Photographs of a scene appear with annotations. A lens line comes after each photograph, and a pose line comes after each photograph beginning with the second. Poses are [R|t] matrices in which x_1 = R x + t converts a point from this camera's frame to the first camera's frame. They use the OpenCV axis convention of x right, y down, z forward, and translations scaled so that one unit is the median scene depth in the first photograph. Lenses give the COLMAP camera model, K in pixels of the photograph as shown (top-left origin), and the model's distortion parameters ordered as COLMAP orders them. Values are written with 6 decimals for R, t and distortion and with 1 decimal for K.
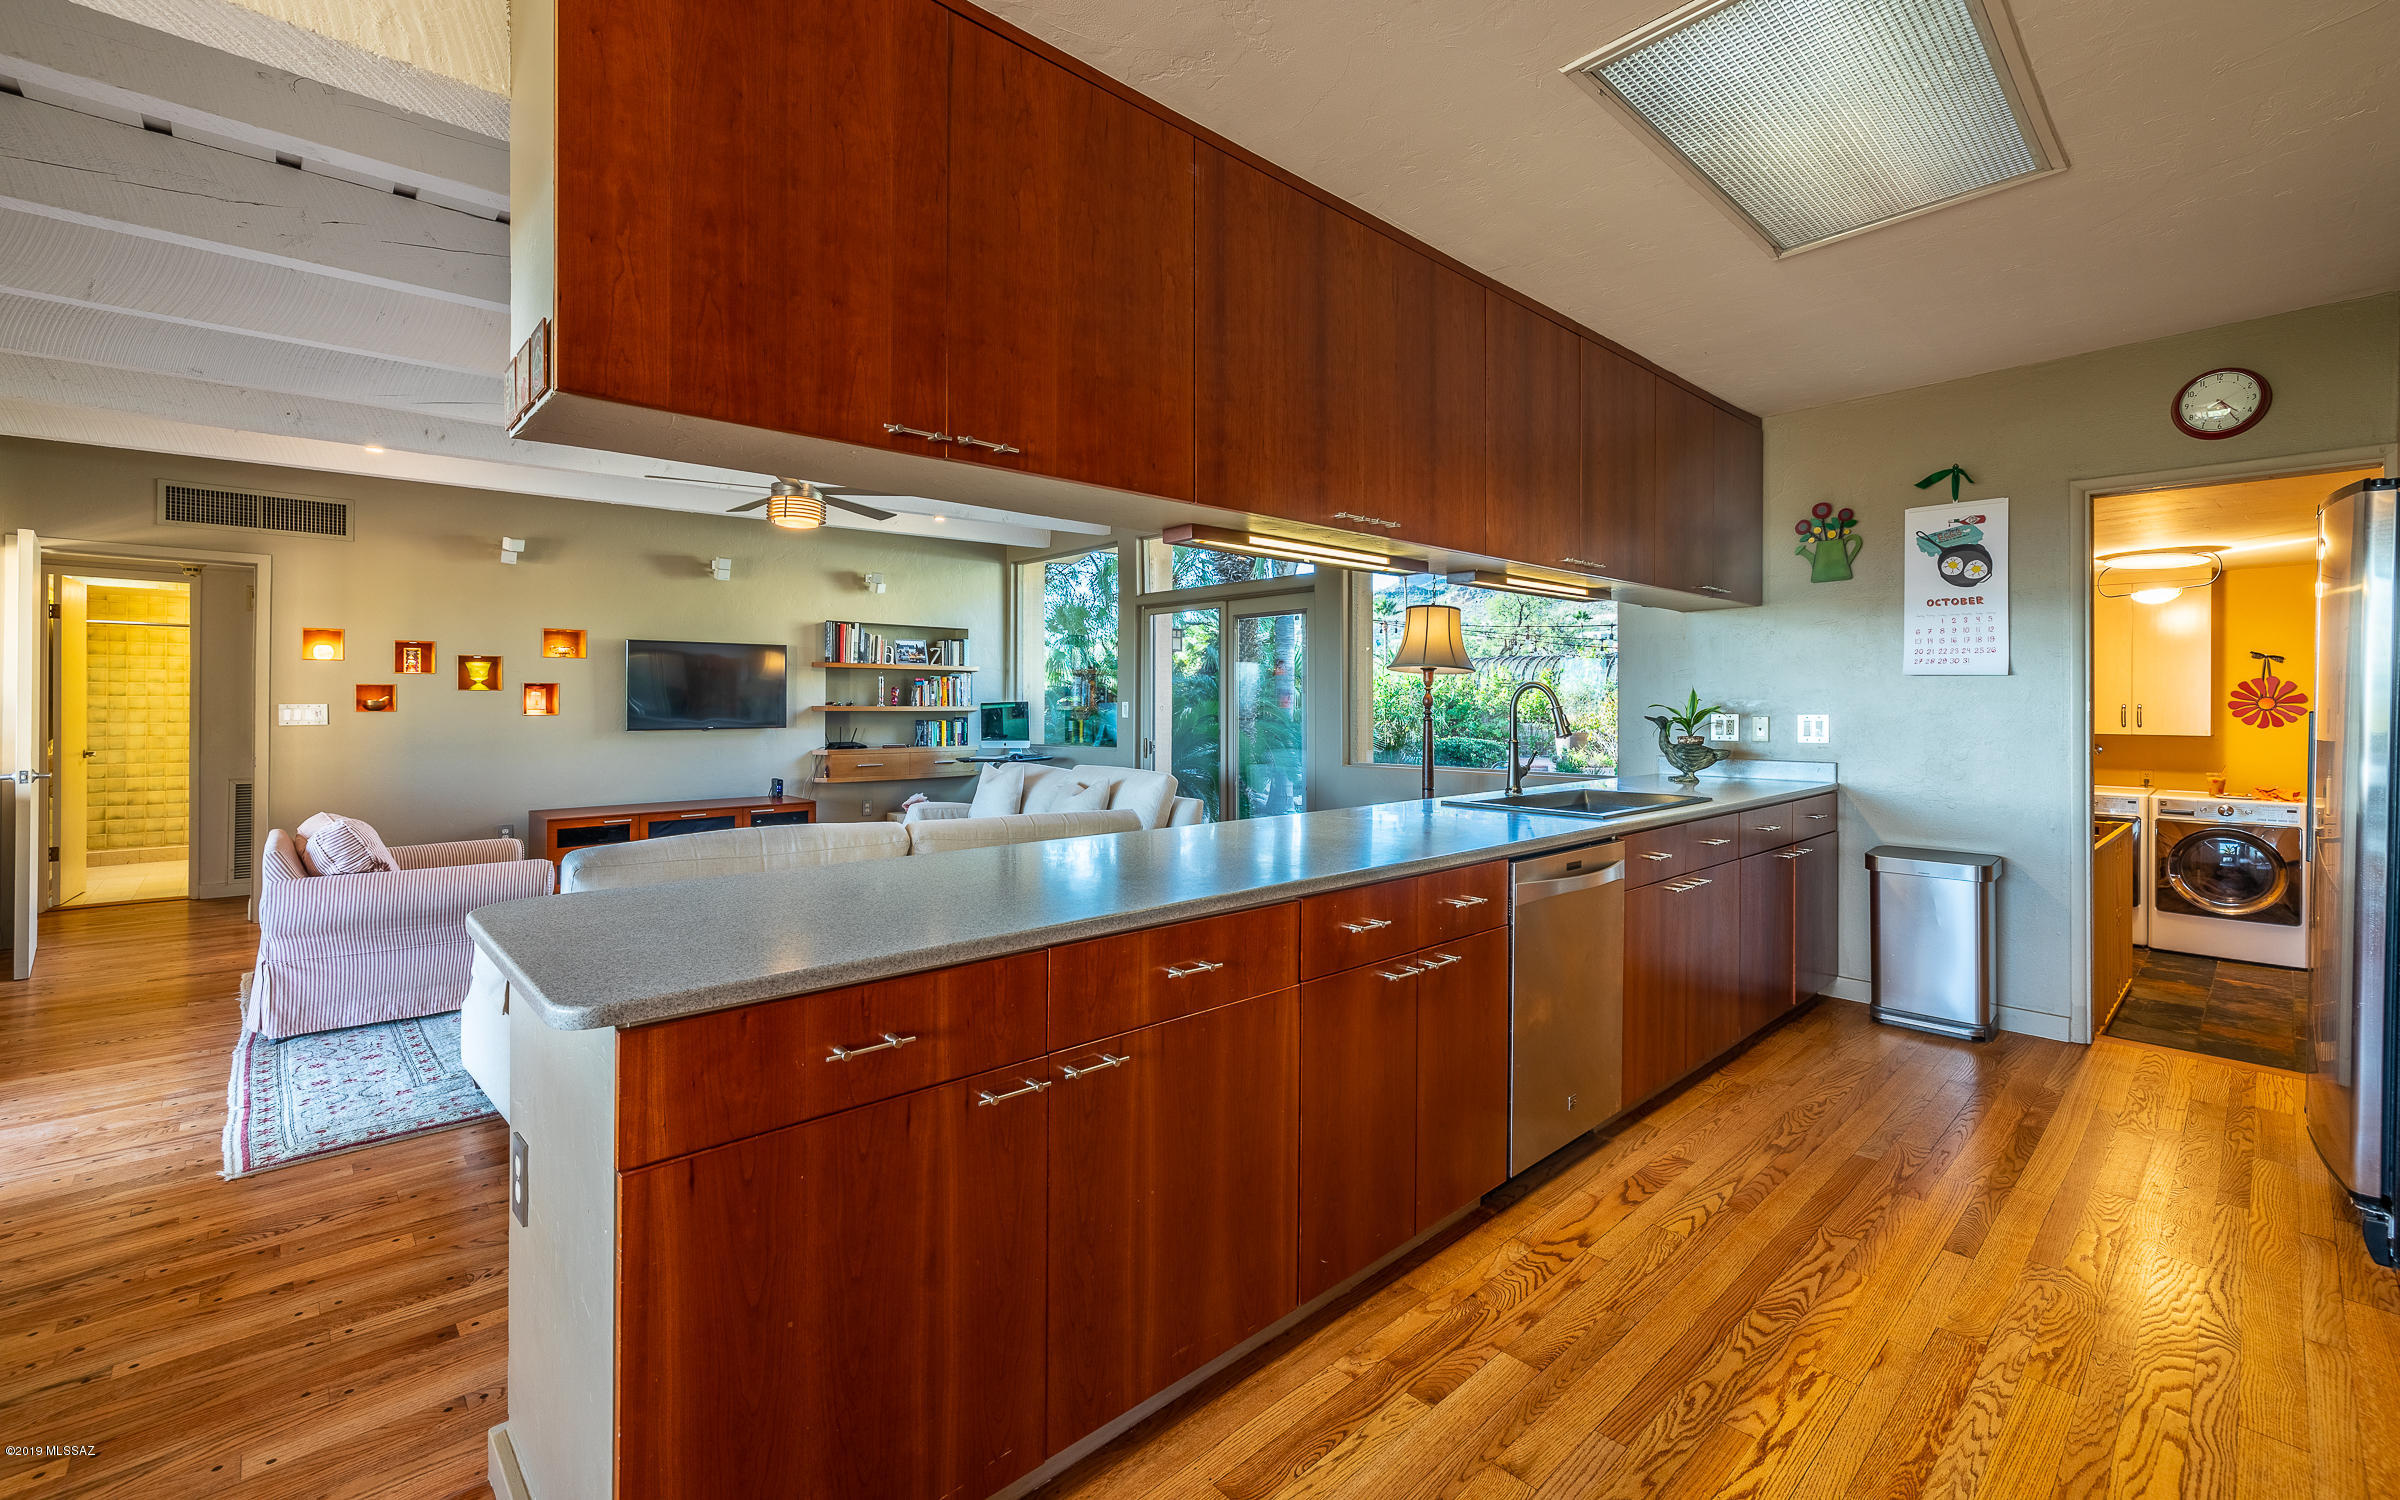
lens RADIAL K [[1004.1, 0, 1209.9], [0, 1004.1, 694.5], [0, 0, 1]] dist [-0.002399, 0.000737]
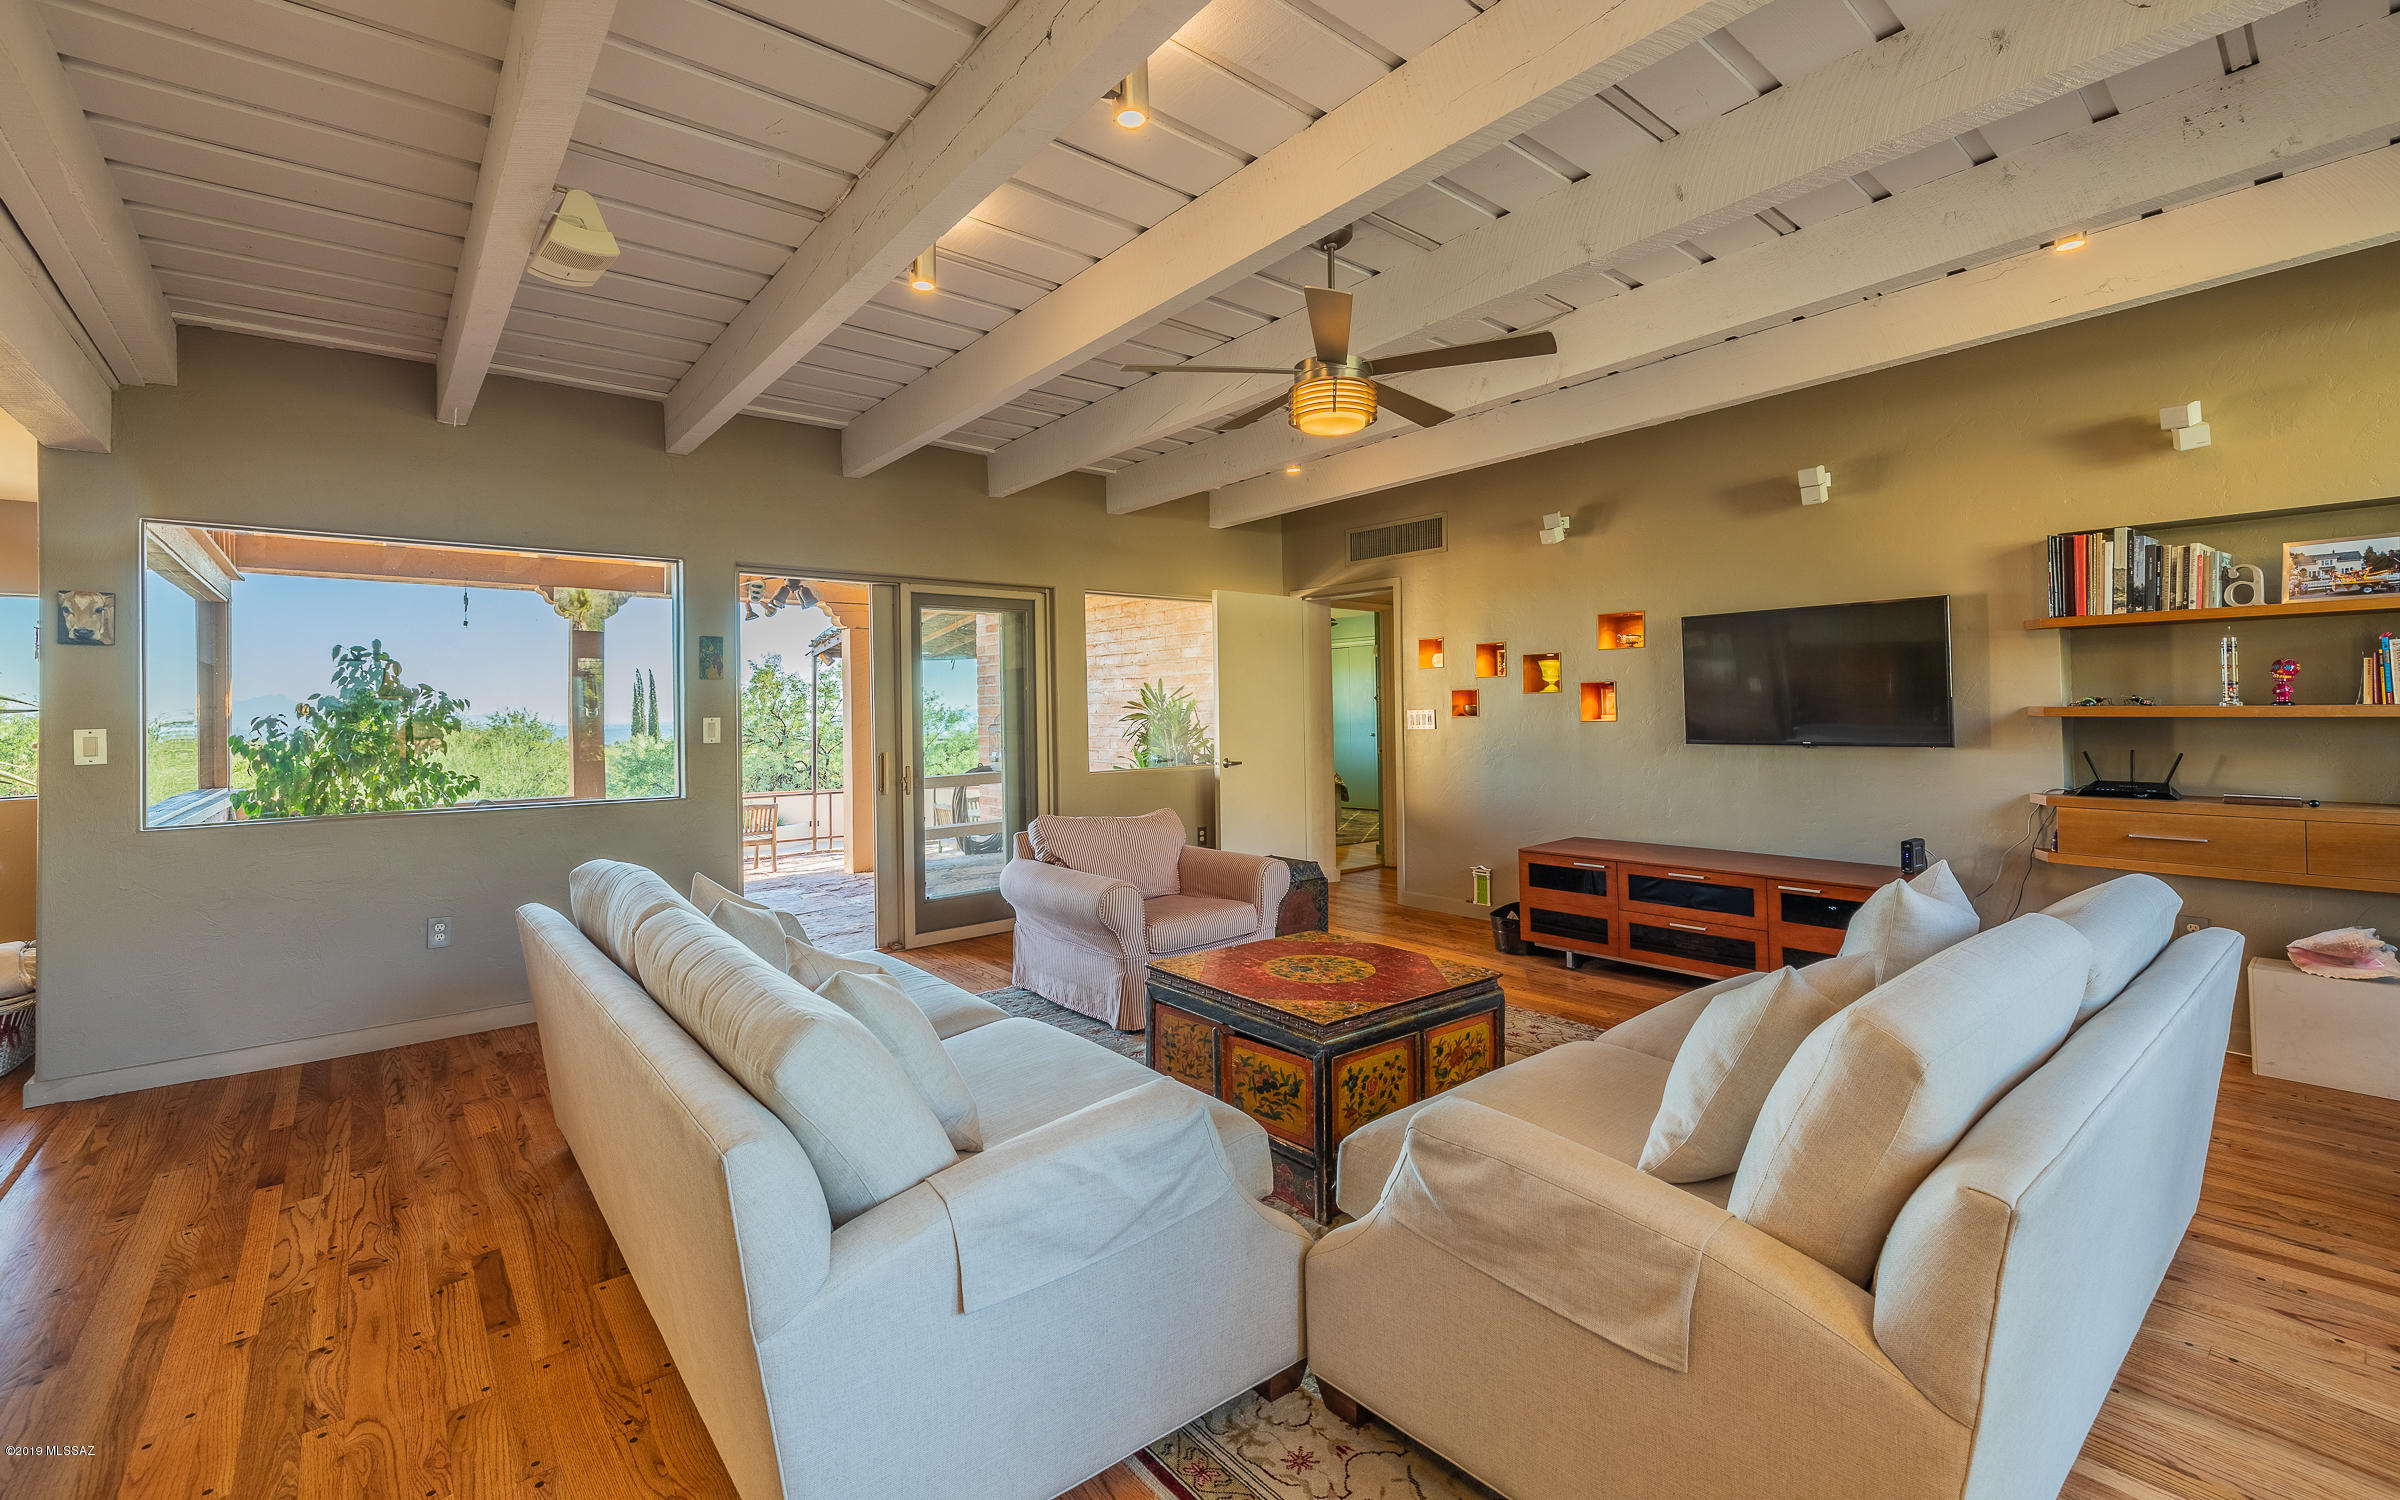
lens RADIAL K [[1004.1, 0, 1184.8], [0, 1004.1, 708.2], [0, 0, 1]] dist [-0.002399, 0.000737]
pose [[-0.058139, -0.004237, -0.998300, 0.176722], [0.021153, 0.999761, -0.005475, 0.007868], [0.998084, -0.021435, -0.058035, 0.774716]]
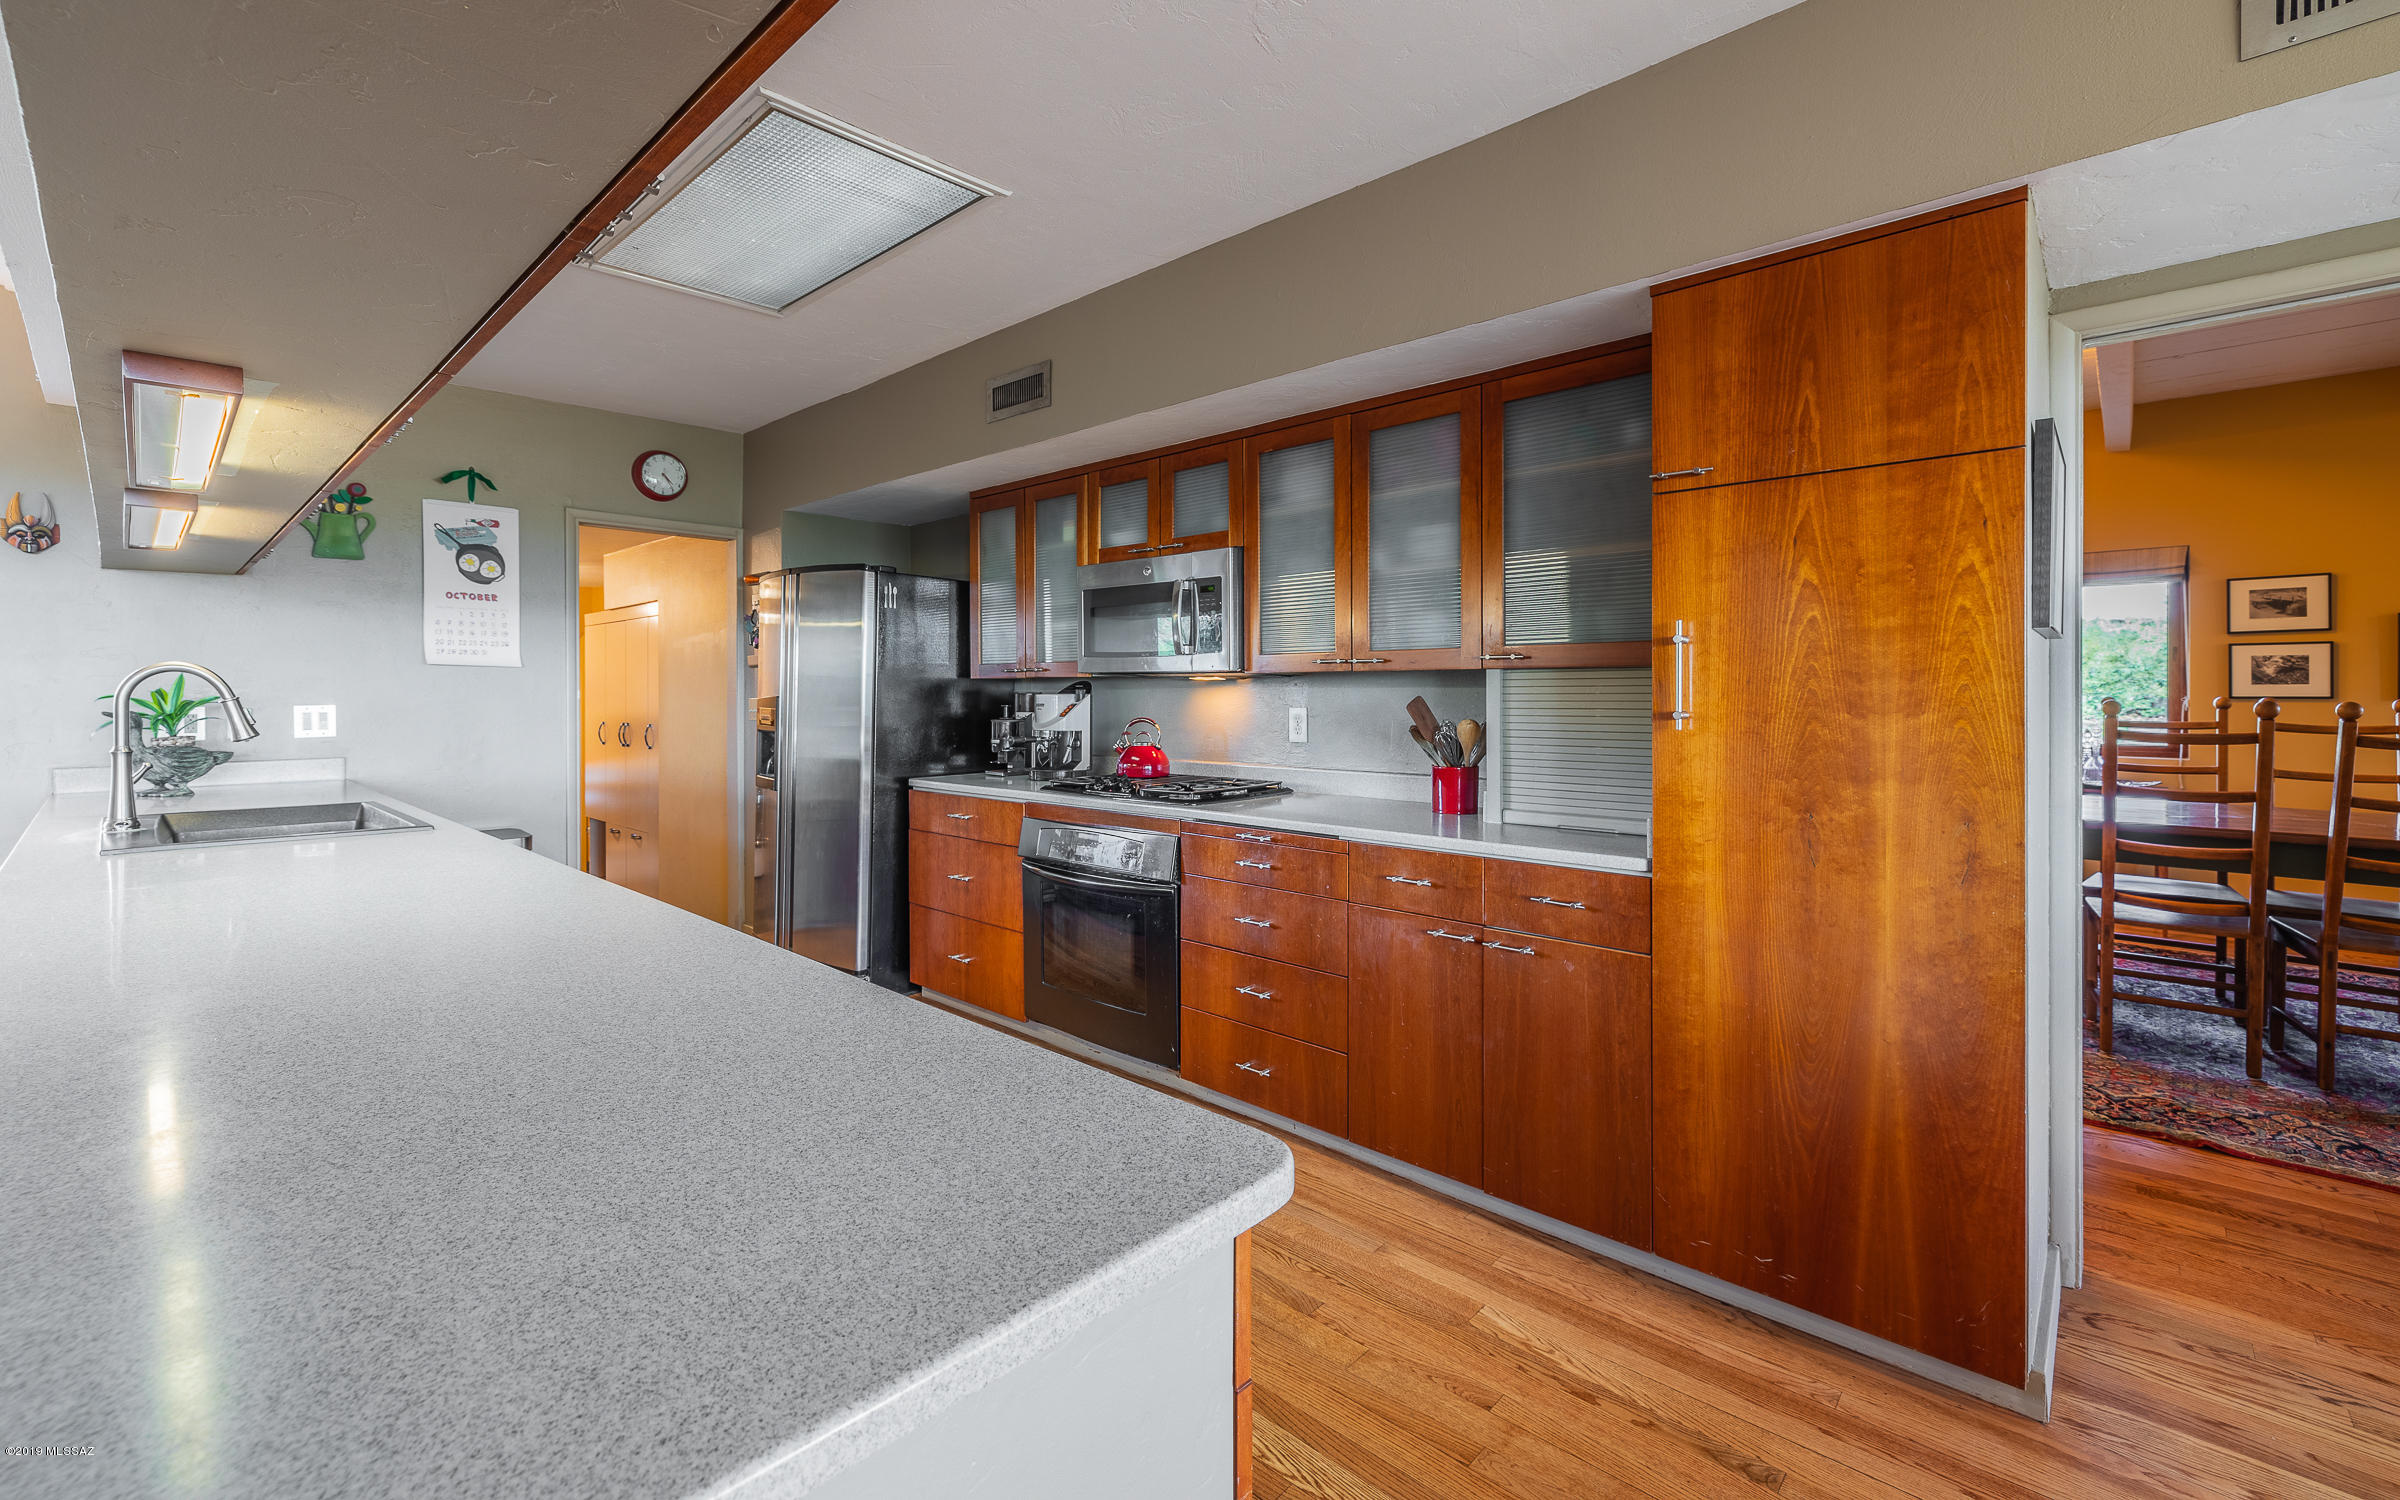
lens RADIAL K [[1004.1, 0, 1183.4], [0, 1004.1, 695.2], [0, 0, 1]] dist [-0.002399, 0.000737]
pose [[-0.062498, -0.003573, 0.998039, -0.243198], [-0.005540, 0.999979, 0.003233, 0.002827], [-0.998030, -0.005327, -0.062517, 0.209870]]
